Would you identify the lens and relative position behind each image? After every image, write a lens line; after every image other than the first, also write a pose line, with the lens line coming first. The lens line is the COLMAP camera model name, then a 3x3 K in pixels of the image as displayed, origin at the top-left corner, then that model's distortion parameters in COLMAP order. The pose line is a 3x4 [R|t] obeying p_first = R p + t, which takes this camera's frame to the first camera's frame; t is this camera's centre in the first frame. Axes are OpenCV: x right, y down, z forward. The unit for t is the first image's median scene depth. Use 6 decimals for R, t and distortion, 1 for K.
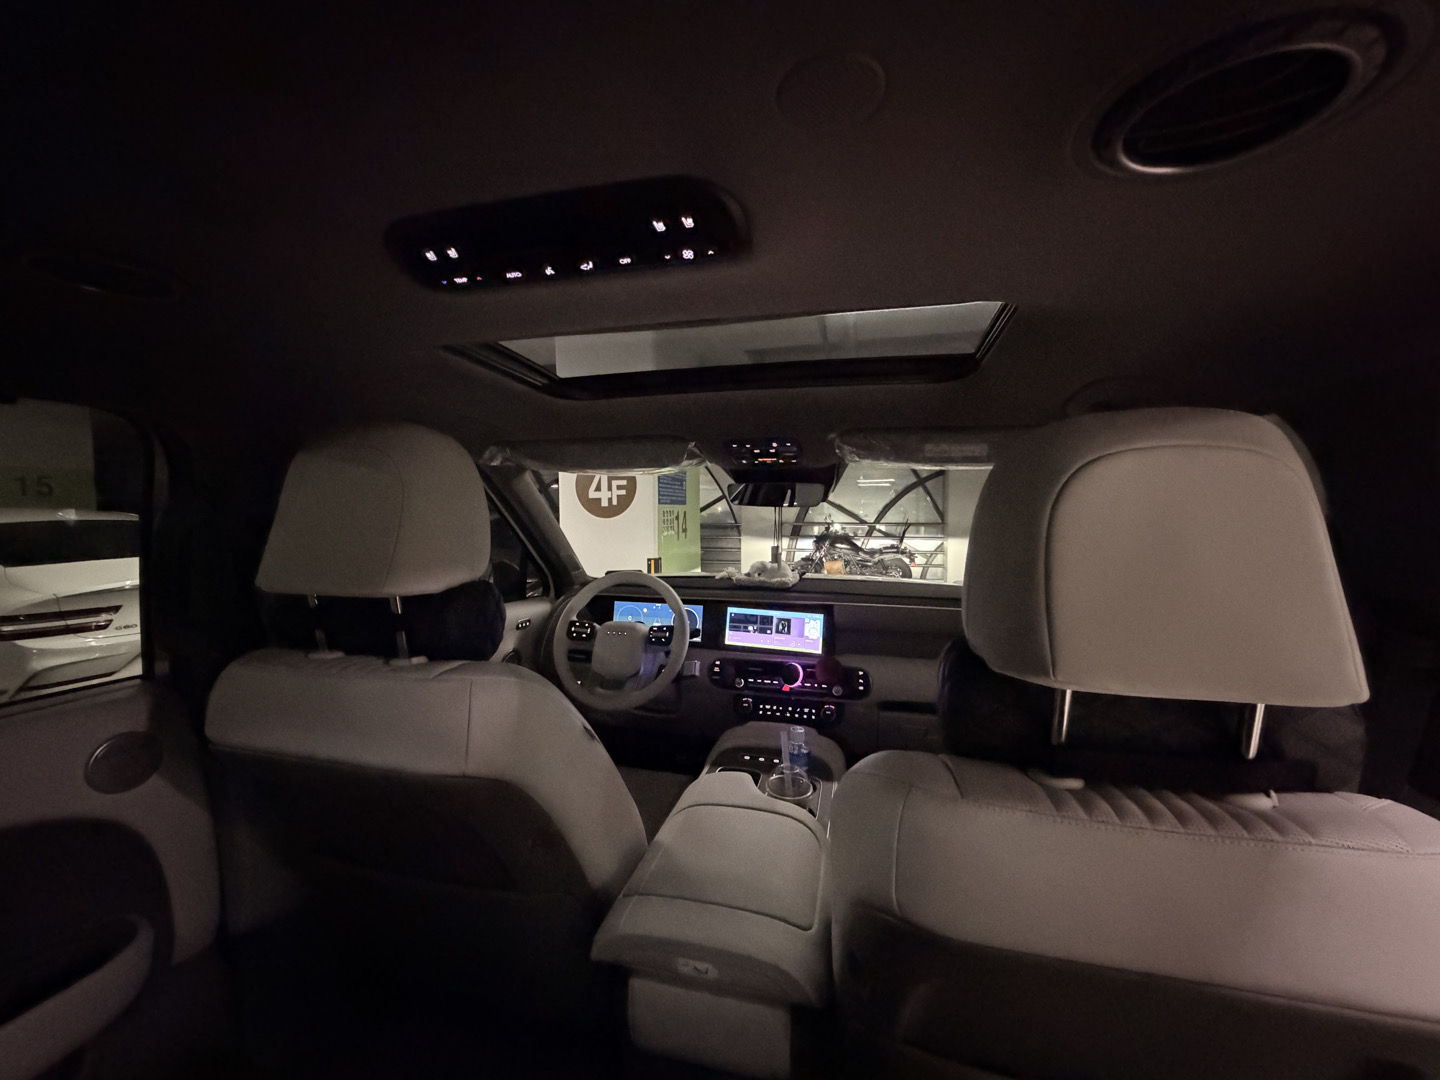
lens RADIAL K [[577.4, 0, 722.6], [0, 577.4, 543.3], [0, 0, 1]] dist [-0.000580, -0.000005]
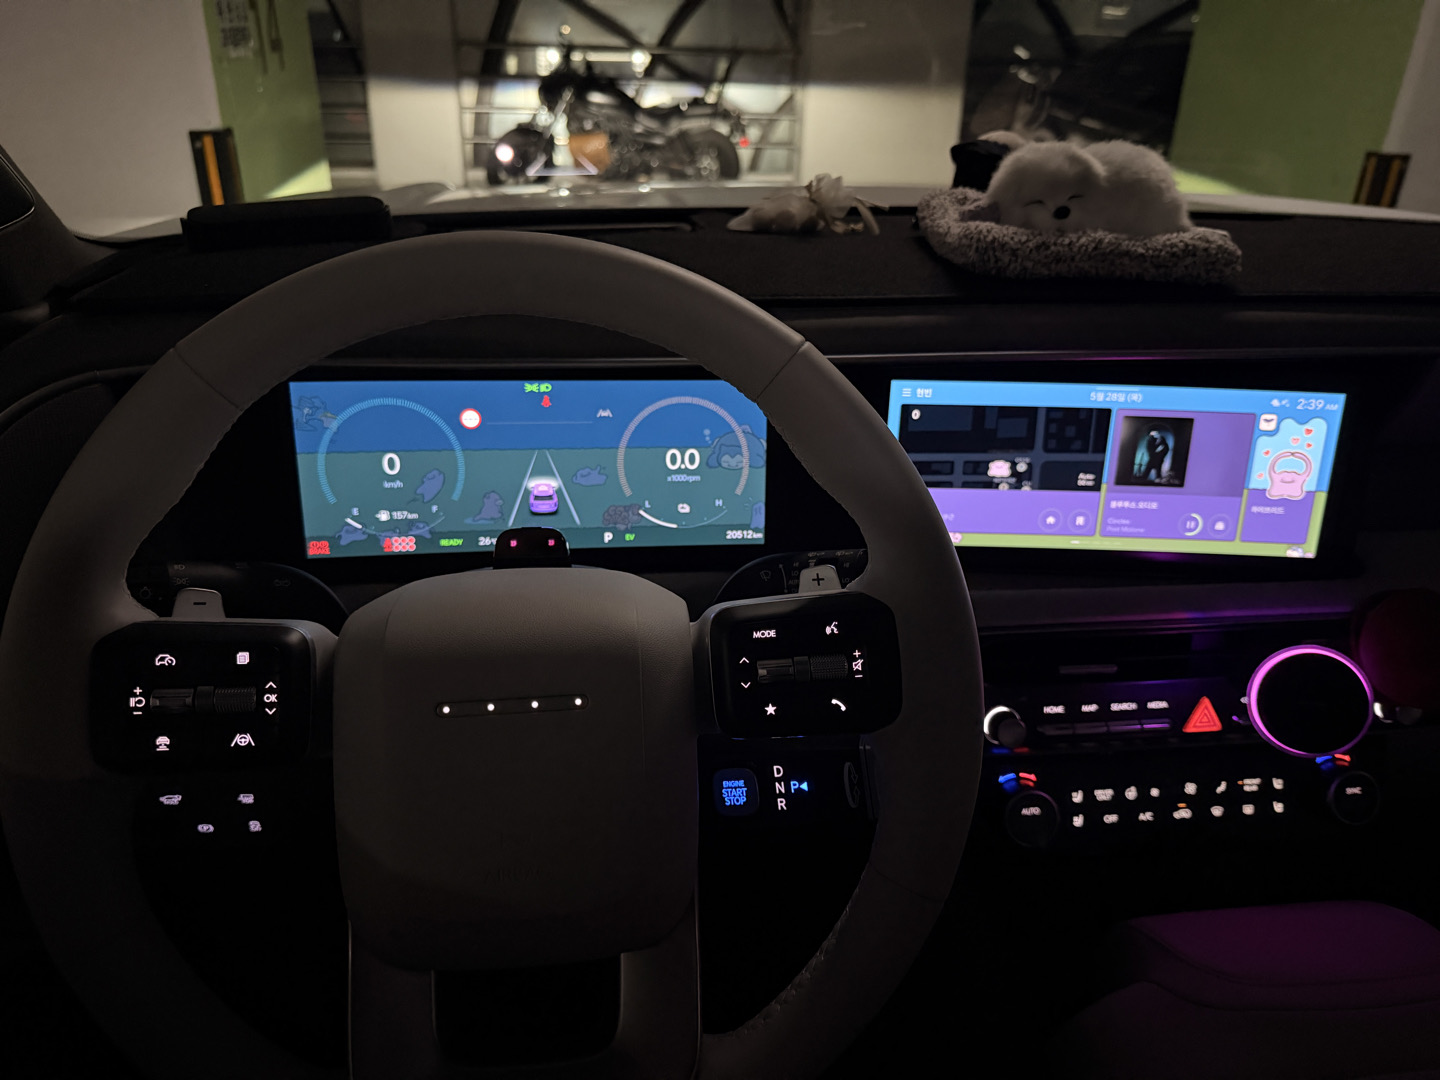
lens RADIAL K [[1035.0, 0, 716.6], [0, 1035.0, 542.4], [0, 0, 1]] dist [0.007052, -0.003172]
pose [[0.930503, -0.141506, 0.337847, -0.190471], [-0.003197, 0.919189, 0.393804, 0.016655], [-0.366271, -0.367515, 0.854855, 0.687186]]
